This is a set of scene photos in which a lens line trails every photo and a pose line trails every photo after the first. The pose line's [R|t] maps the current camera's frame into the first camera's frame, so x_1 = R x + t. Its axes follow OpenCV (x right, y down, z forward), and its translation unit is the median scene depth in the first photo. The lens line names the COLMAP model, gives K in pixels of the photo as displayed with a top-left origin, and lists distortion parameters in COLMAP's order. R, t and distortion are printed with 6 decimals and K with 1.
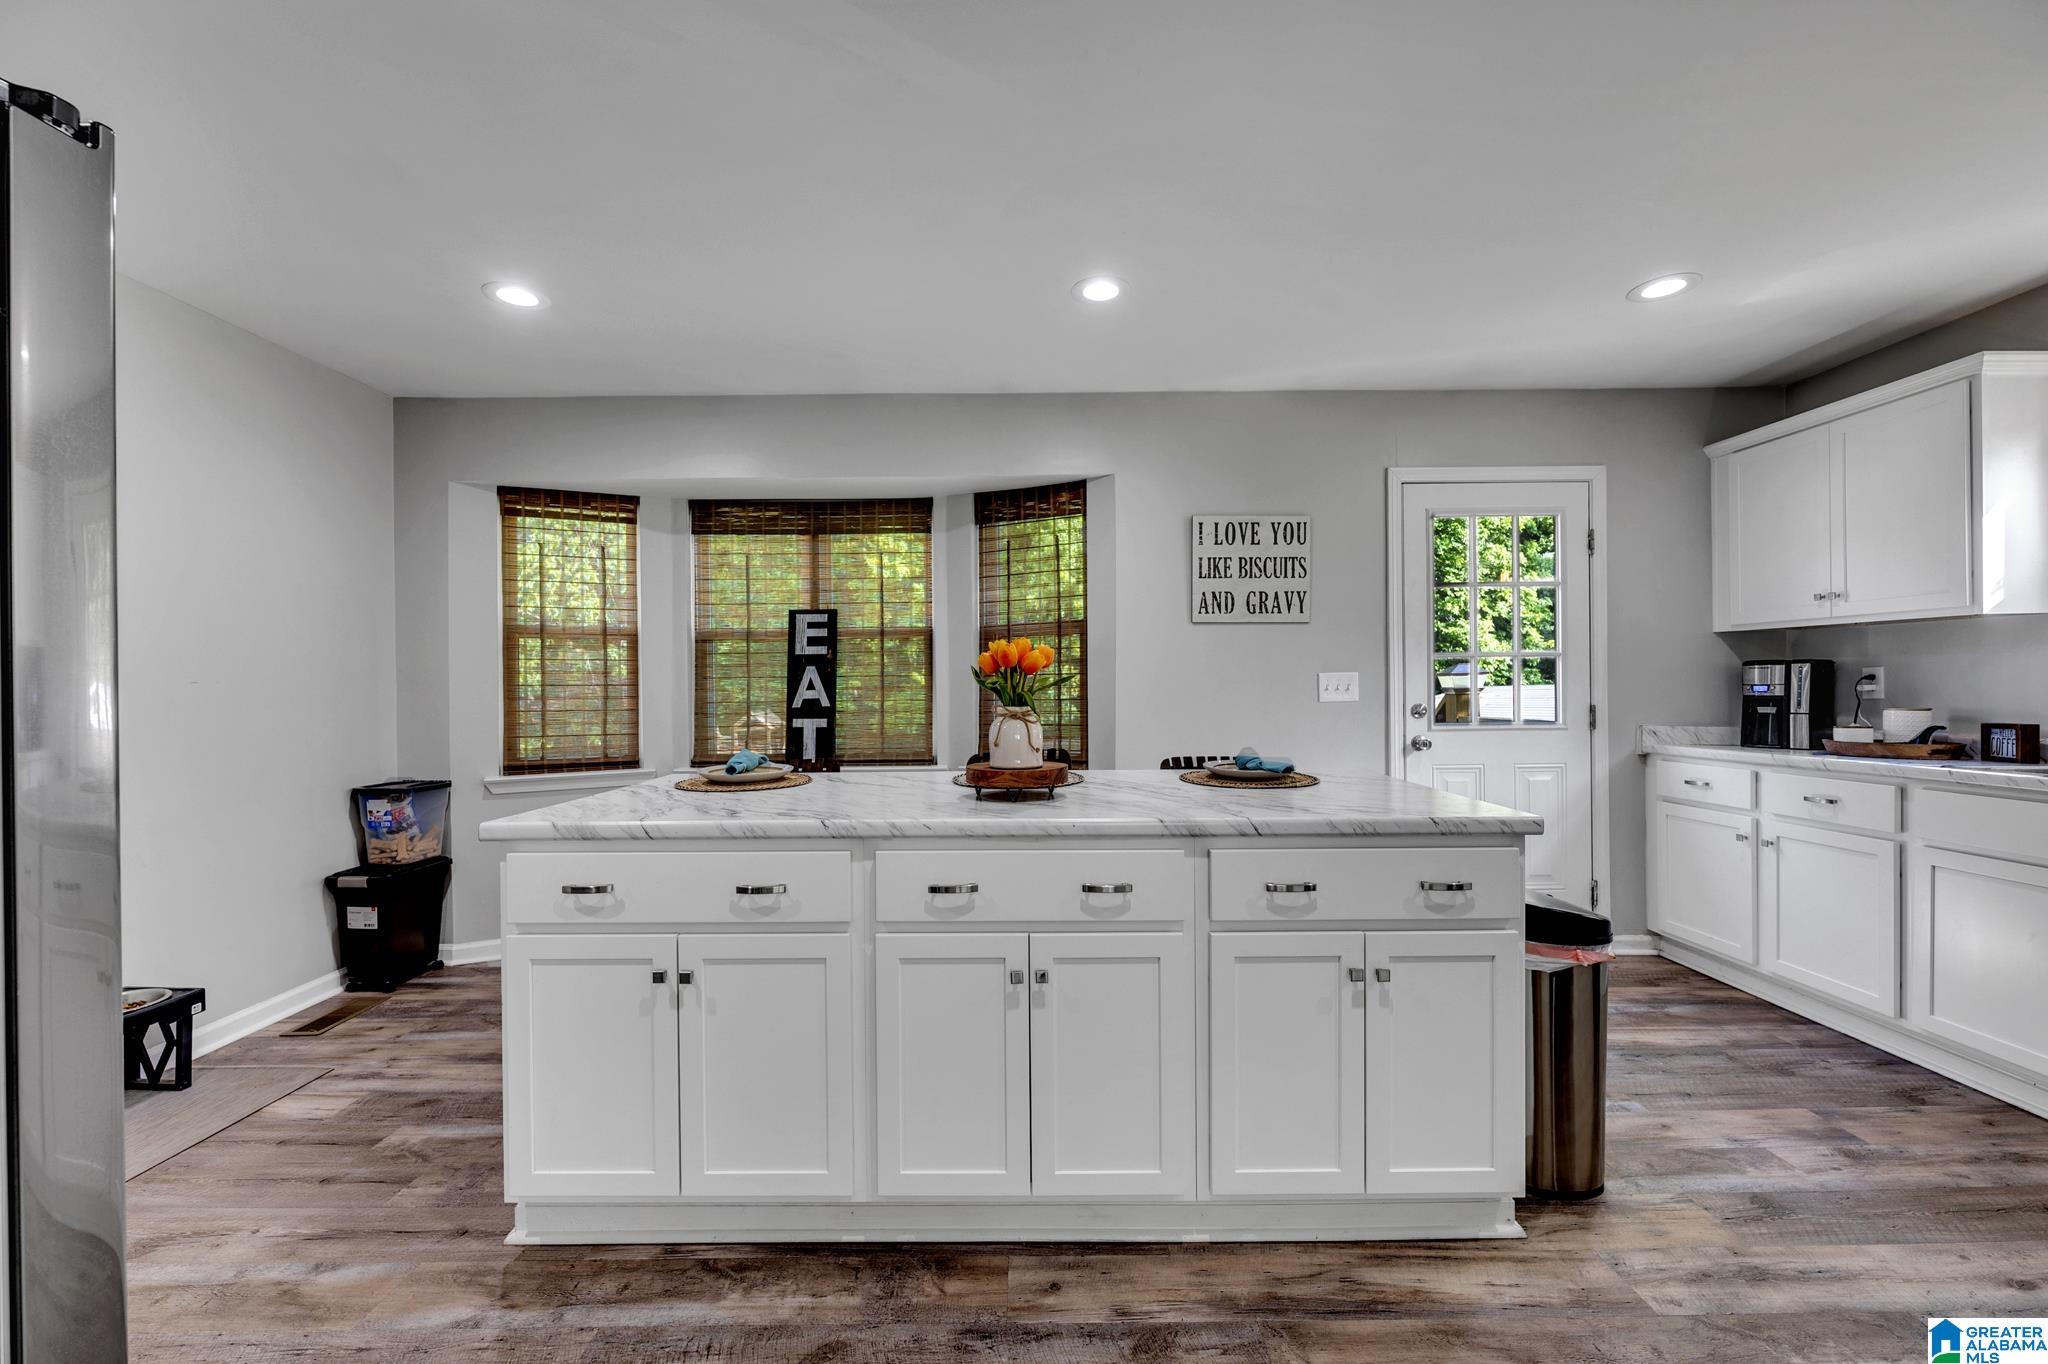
lens RADIAL K [[806.2, 0, 1027.5], [0, 806.2, 686.5], [0, 0, 1]] dist [-0.008083, 0.000128]
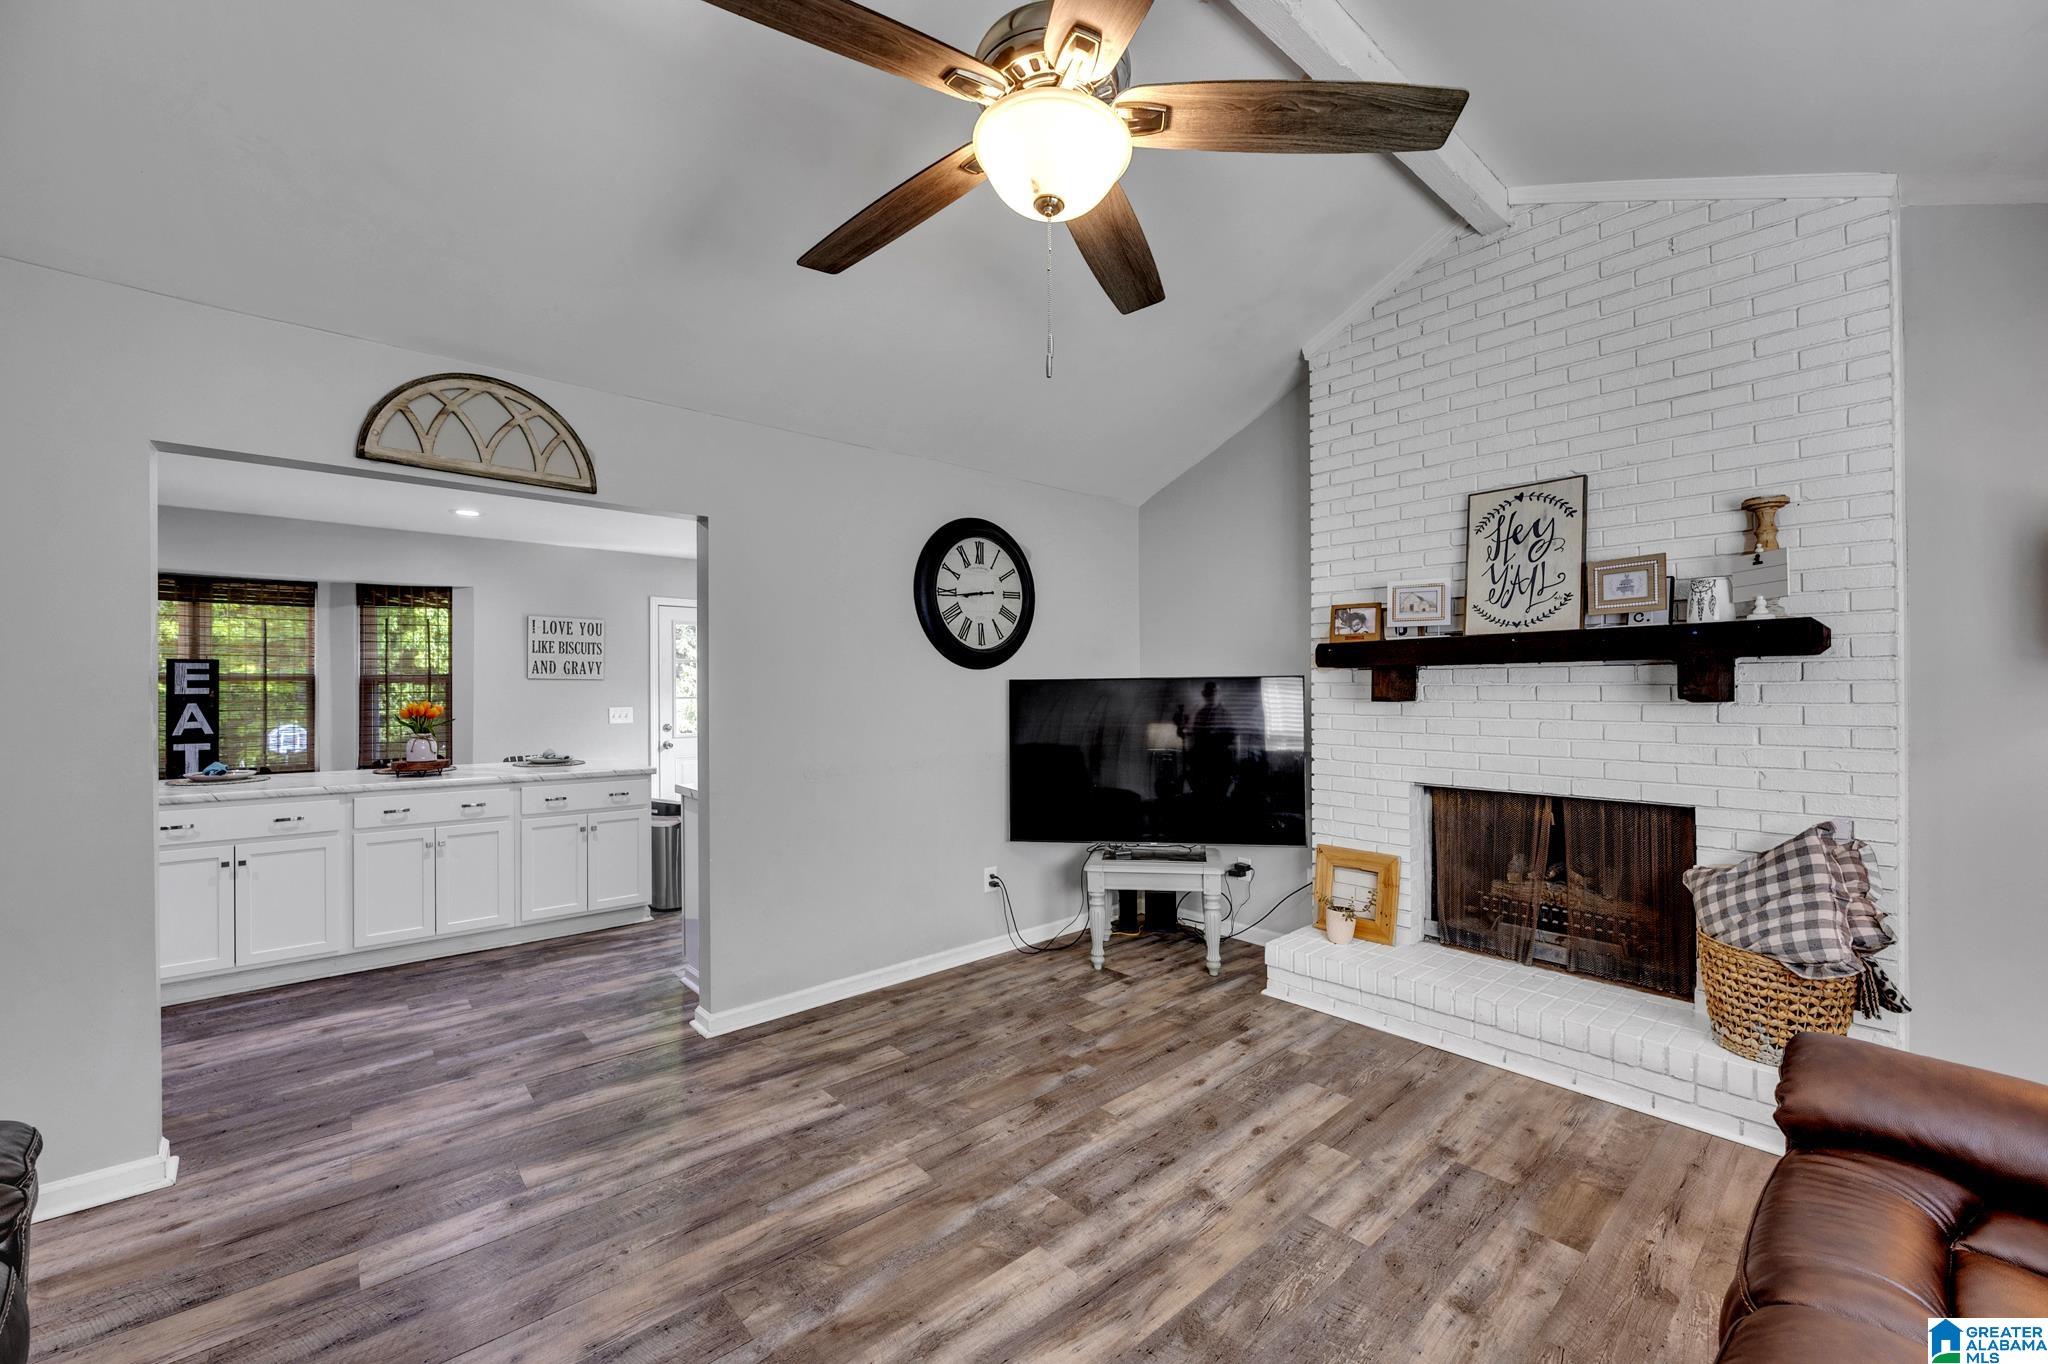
lens RADIAL K [[806.2, 0, 1030.5], [0, 806.2, 691.9], [0, 0, 1]] dist [-0.008083, 0.000128]
pose [[0.746758, 0.005984, 0.665069, -0.126279], [-0.003168, 0.999980, -0.005440, -0.044422], [-0.665089, 0.001956, 0.746762, -0.941731]]
